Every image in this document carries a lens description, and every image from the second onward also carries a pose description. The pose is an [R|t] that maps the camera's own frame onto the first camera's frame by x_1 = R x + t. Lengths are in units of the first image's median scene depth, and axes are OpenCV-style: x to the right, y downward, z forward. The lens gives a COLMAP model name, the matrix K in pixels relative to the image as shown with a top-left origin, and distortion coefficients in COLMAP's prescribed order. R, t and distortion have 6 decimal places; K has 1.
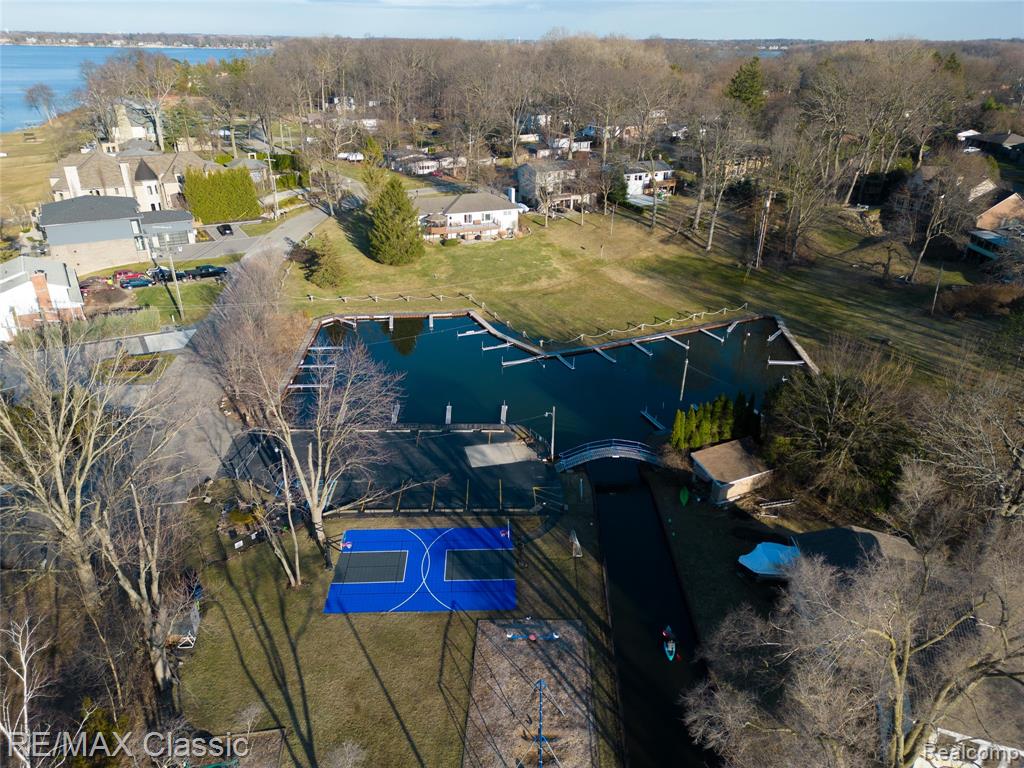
lens RADIAL K [[720.3, 0, 509.6], [0, 720.3, 378.3], [0, 0, 1]] dist [0.088197, -0.082042]
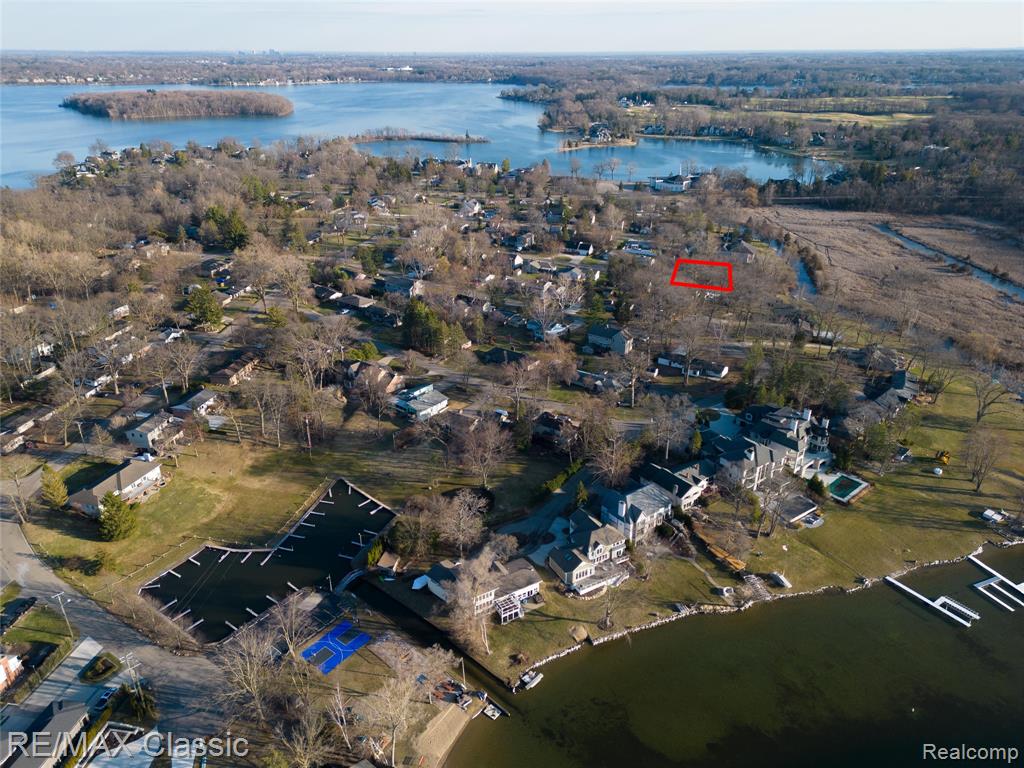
lens RADIAL K [[720.3, 0, 509.6], [0, 720.3, 378.3], [0, 0, 1]] dist [0.088197, -0.082042]
pose [[0.651941, -0.327355, 0.683968, -0.740533], [0.335015, 0.933549, 0.127479, -0.505042], [-0.680249, 0.146031, 0.718287, -1.006098]]
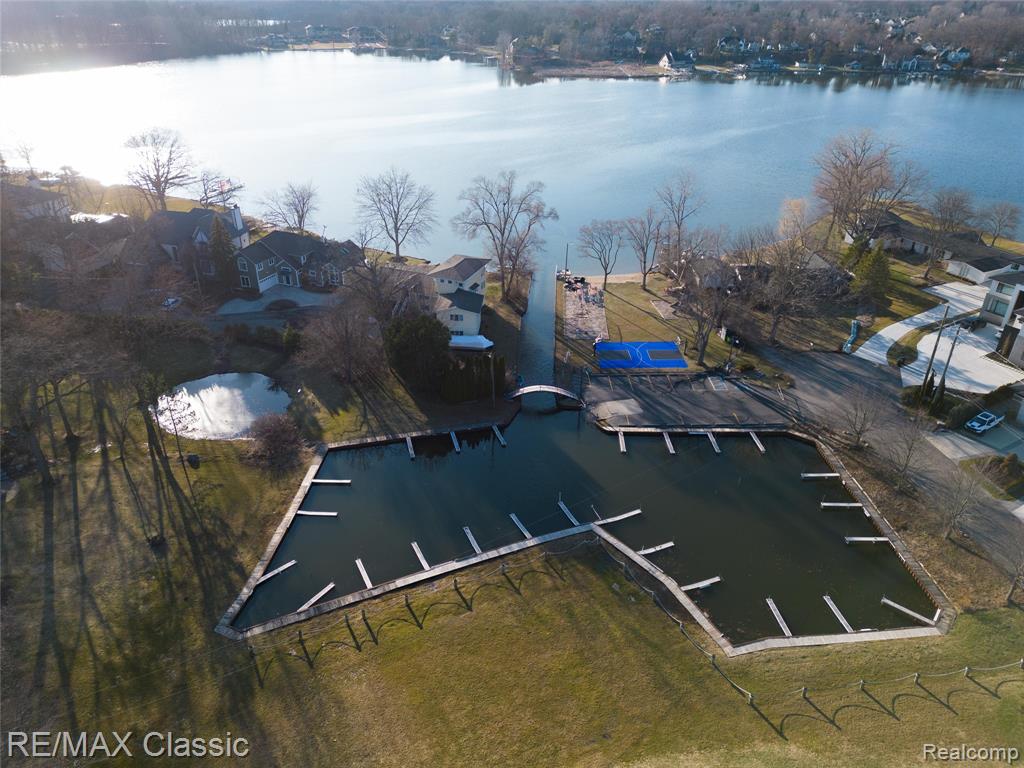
lens RADIAL K [[720.3, 0, 509.6], [0, 720.3, 378.3], [0, 0, 1]] dist [0.088197, -0.082042]
pose [[-0.999822, -0.014340, 0.012223, 0.126634], [0.001093, 0.603477, 0.797379, -0.743421], [-0.018810, 0.797251, -0.603355, 1.268070]]
